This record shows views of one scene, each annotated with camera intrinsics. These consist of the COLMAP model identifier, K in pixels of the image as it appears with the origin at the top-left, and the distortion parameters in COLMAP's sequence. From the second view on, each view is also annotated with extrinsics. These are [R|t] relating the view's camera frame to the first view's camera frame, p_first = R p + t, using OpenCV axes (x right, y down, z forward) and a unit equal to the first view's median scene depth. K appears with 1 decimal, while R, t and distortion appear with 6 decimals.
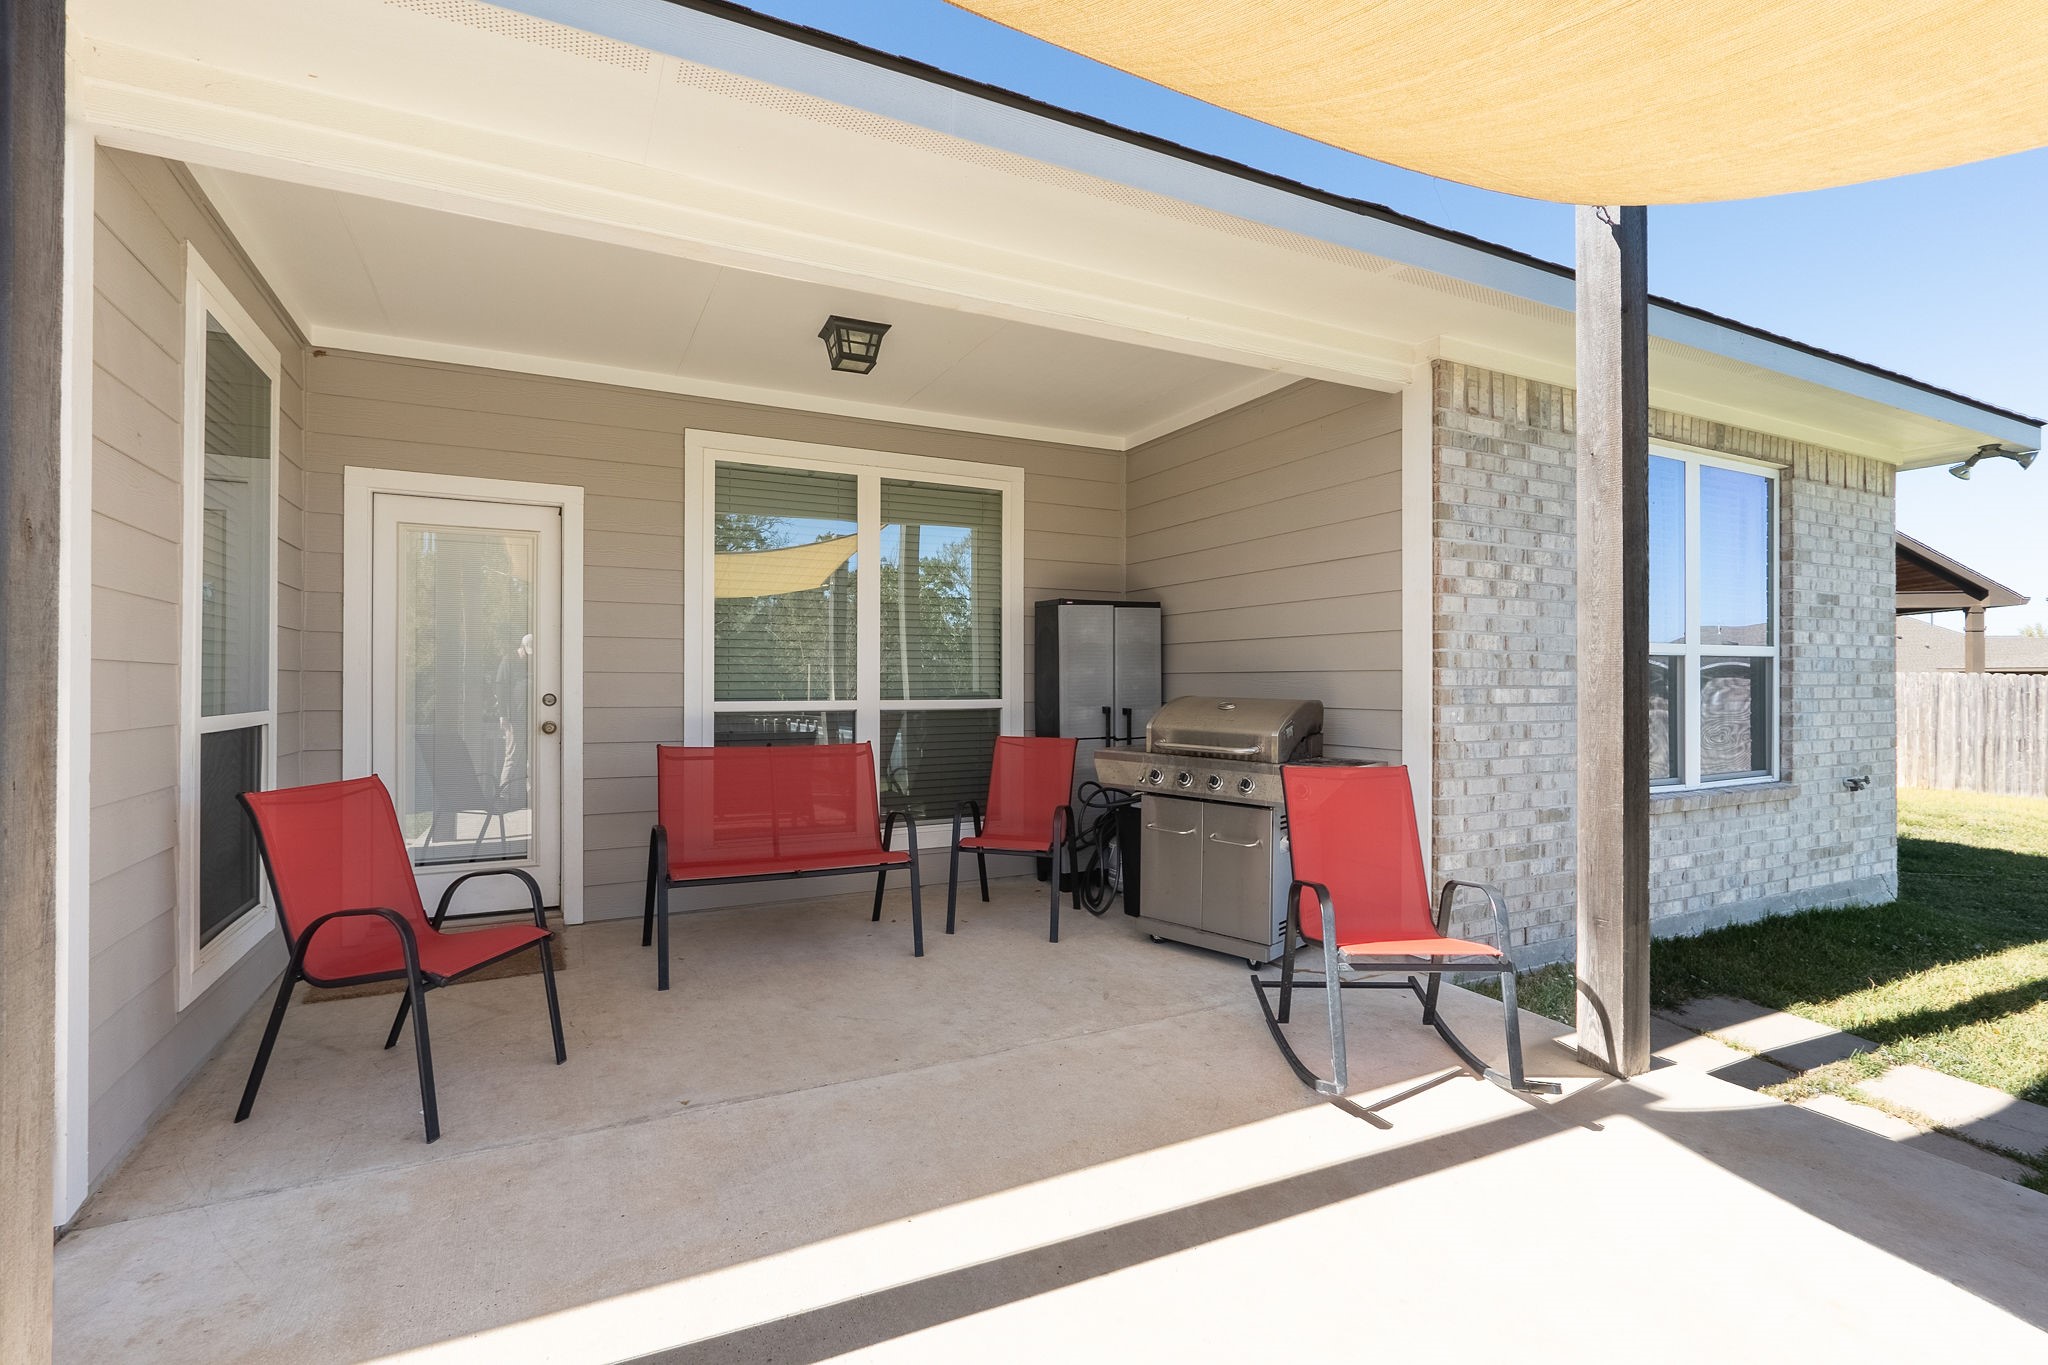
lens RADIAL K [[926.6, 0, 1015.4], [0, 926.6, 680.5], [0, 0, 1]] dist [0.000932, 0.000026]
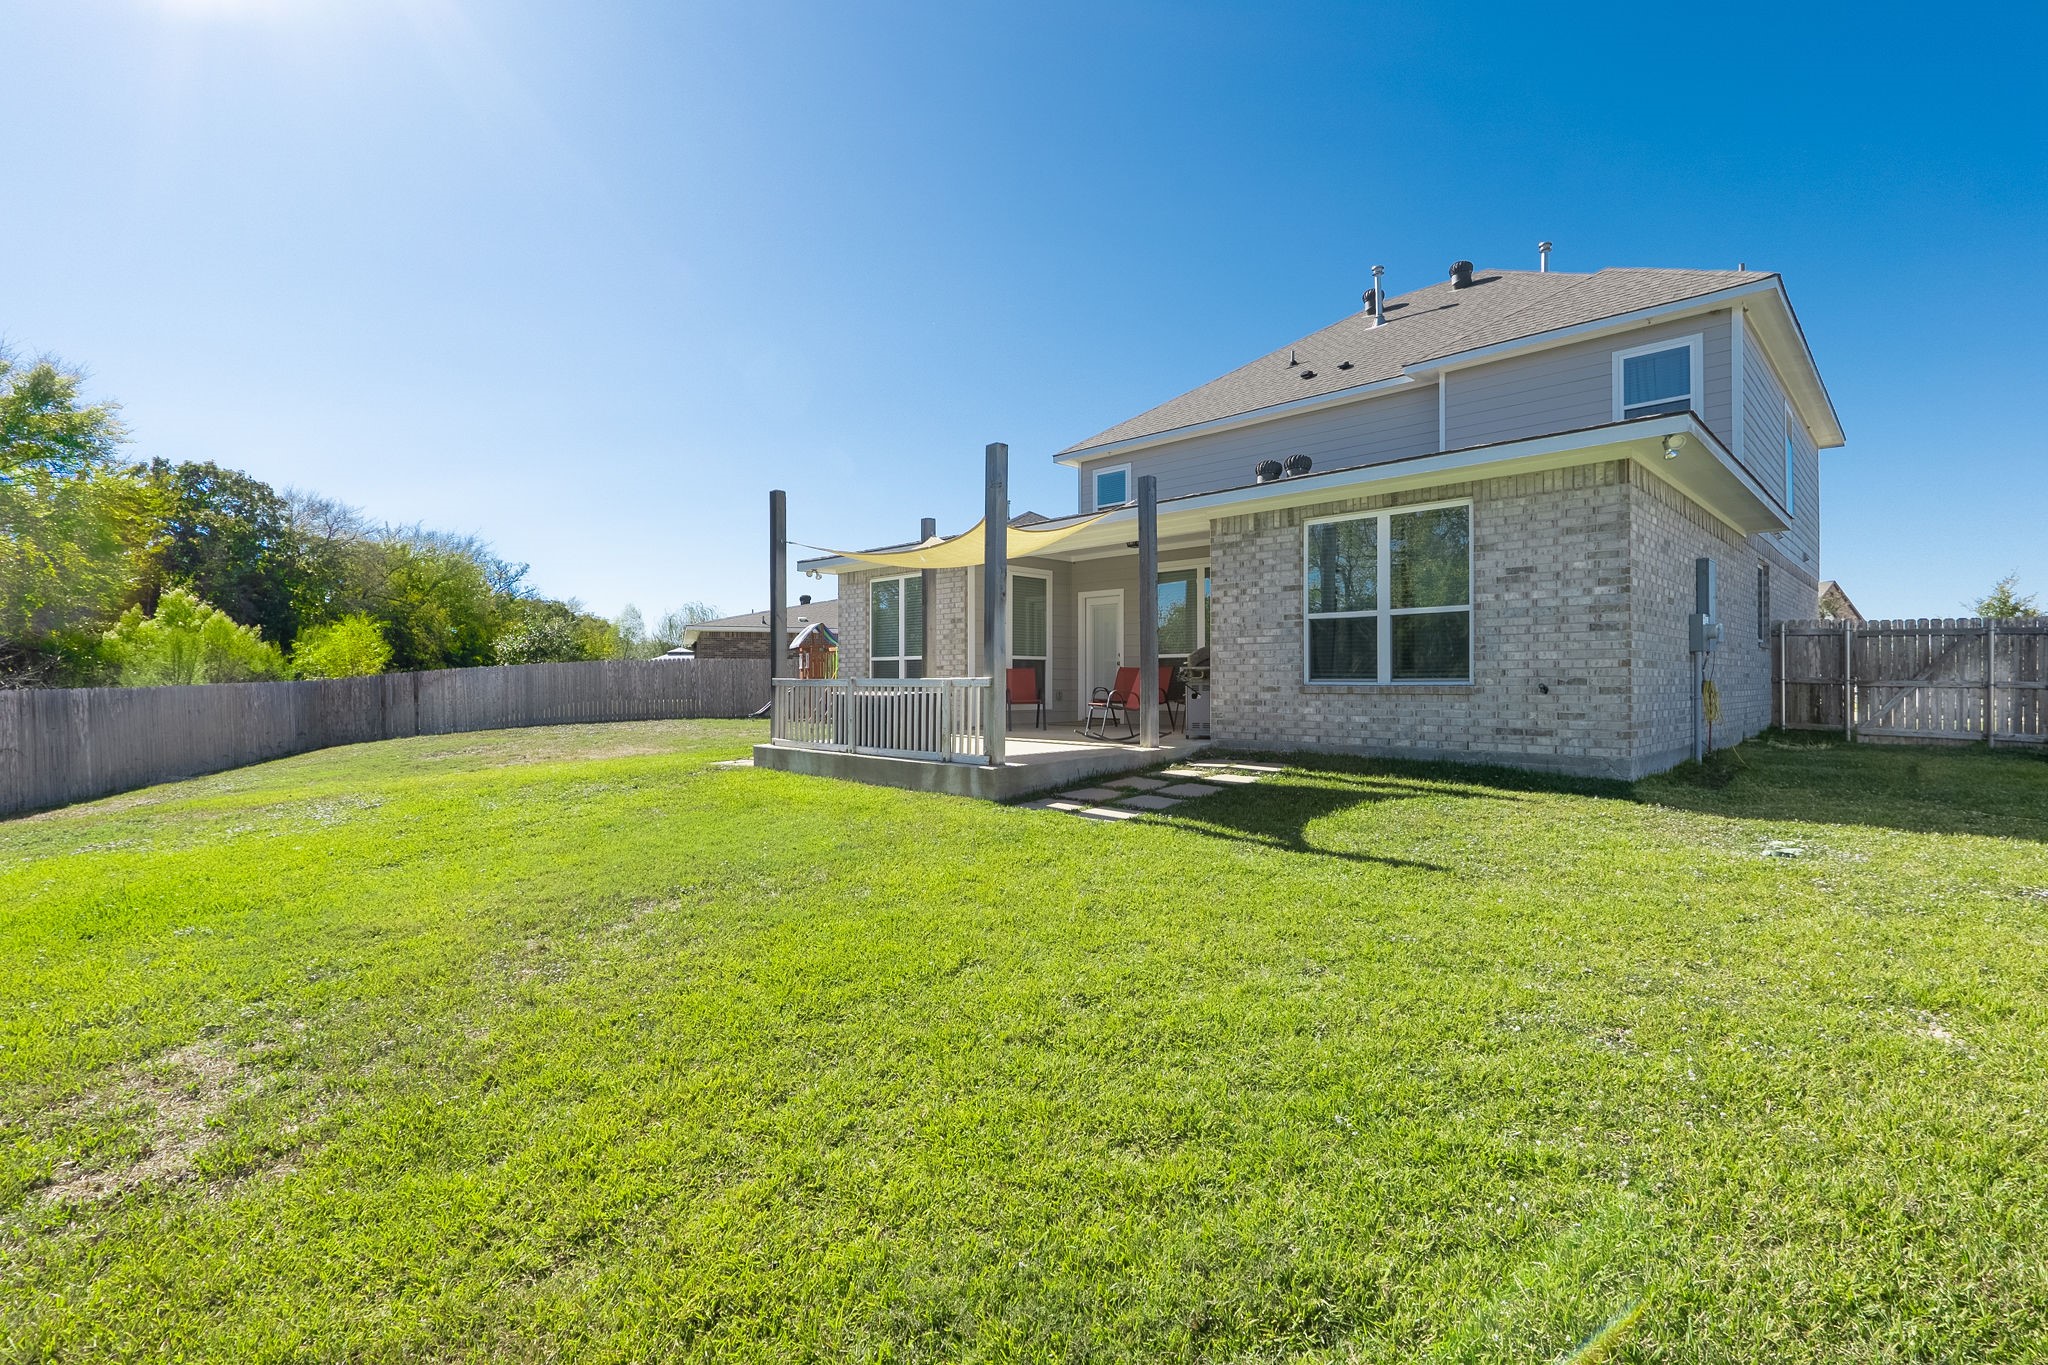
lens RADIAL K [[926.6, 0, 1022.0], [0, 926.6, 679.0], [0, 0, 1]] dist [0.000932, 0.000026]
pose [[0.312492, -0.004698, -0.949909, 2.693085], [0.001170, 0.999989, -0.004561, 0.130928], [0.949920, 0.000314, 0.312494, -0.368886]]
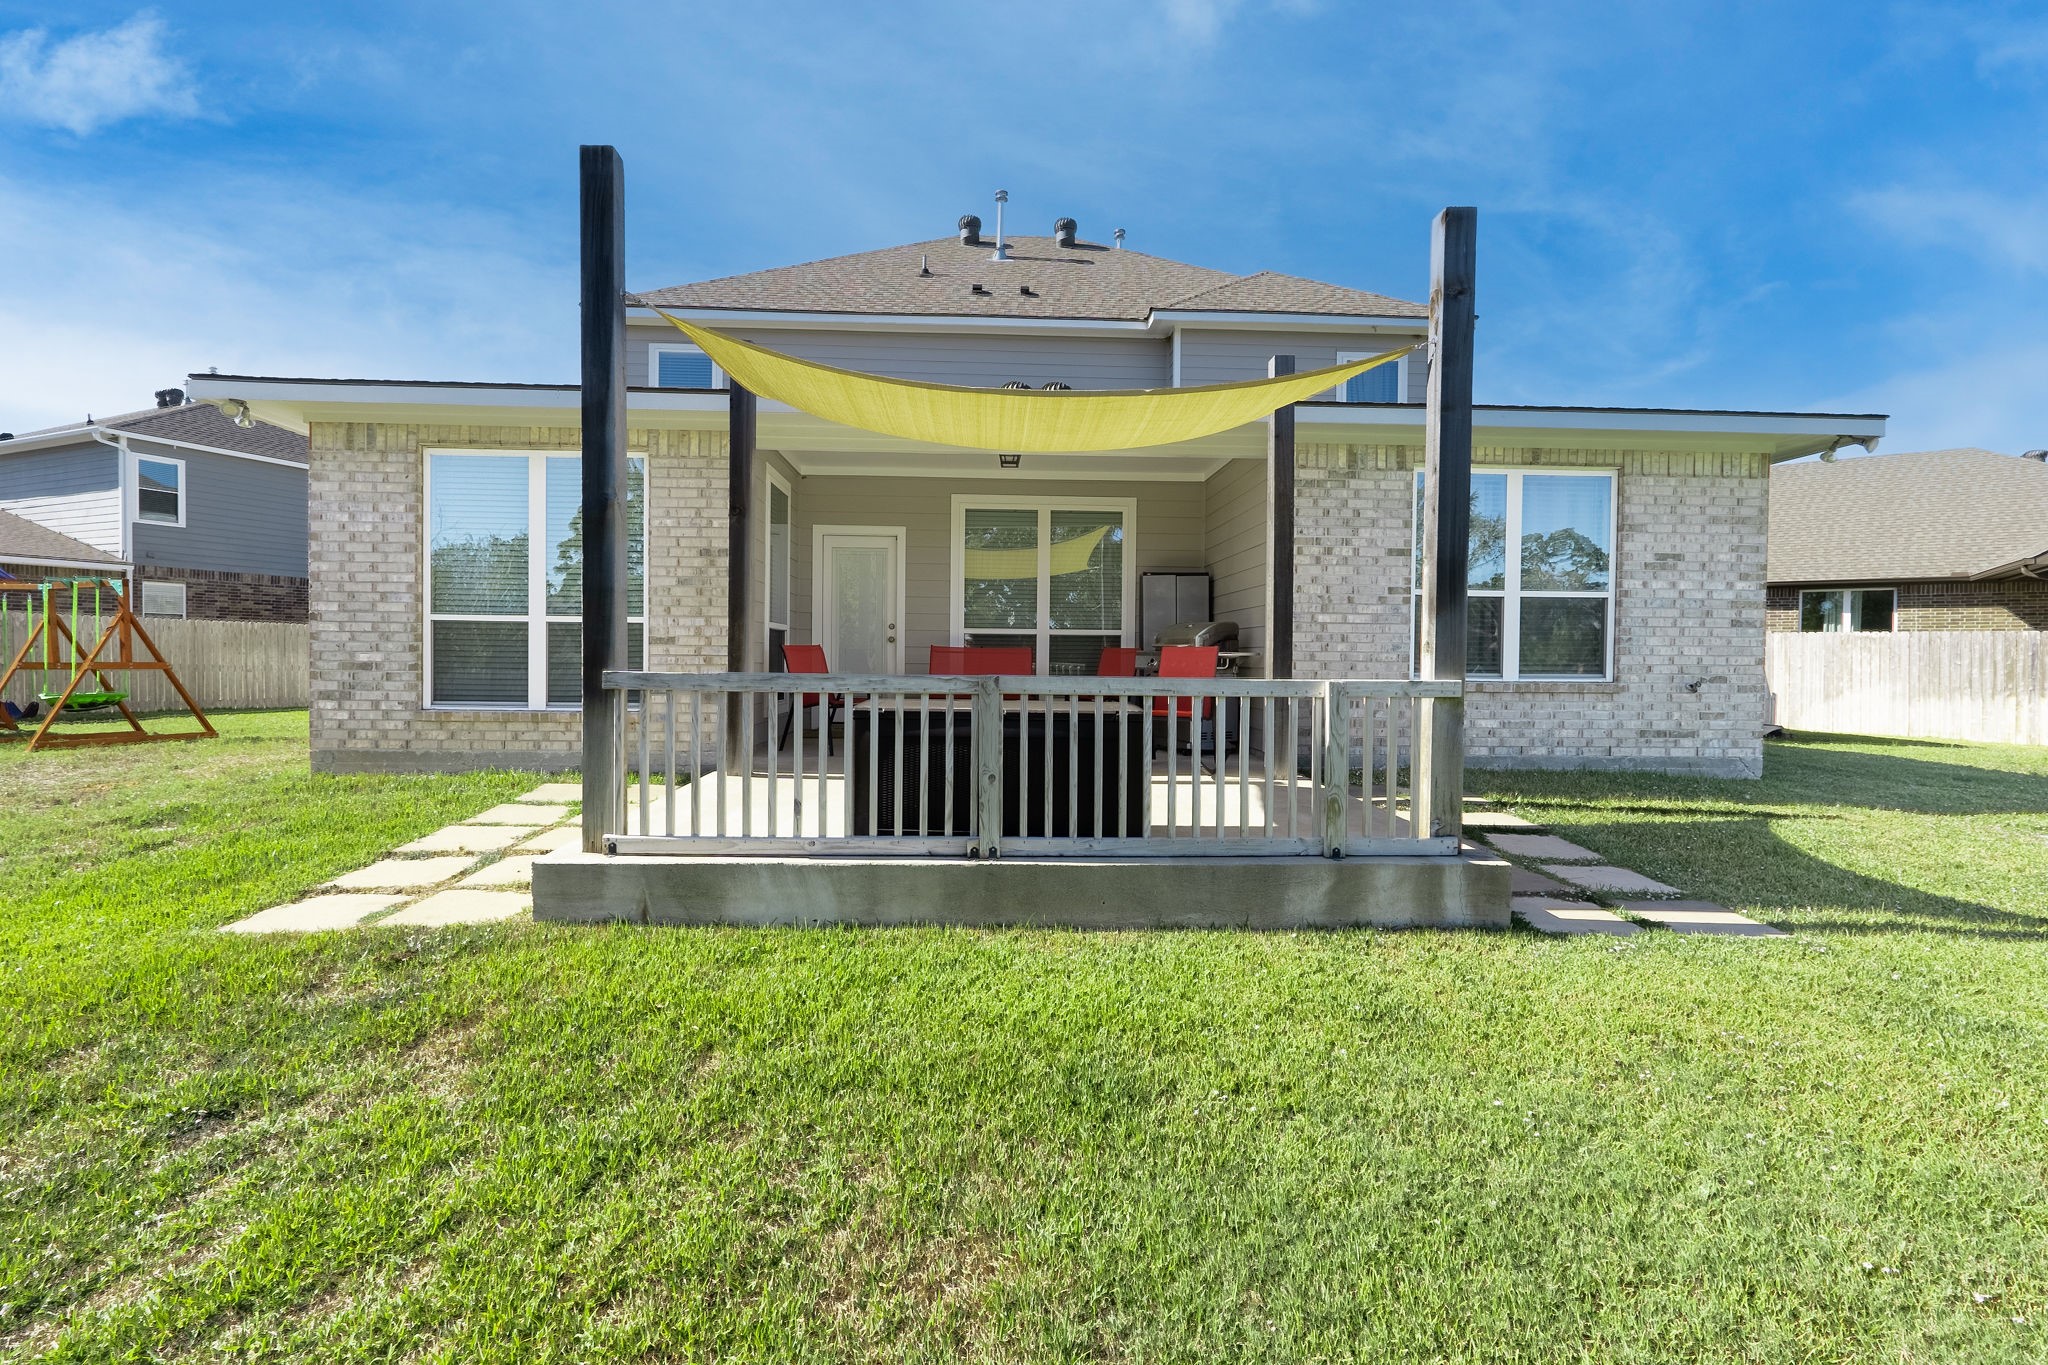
lens RADIAL K [[926.6, 0, 1021.9], [0, 926.6, 677.9], [0, 0, 1]] dist [0.000932, 0.000026]
pose [[0.912171, 0.017647, -0.409430, 0.713698], [-0.009653, 0.999720, 0.021584, 0.099029], [0.409696, -0.015736, 0.912086, -0.913189]]
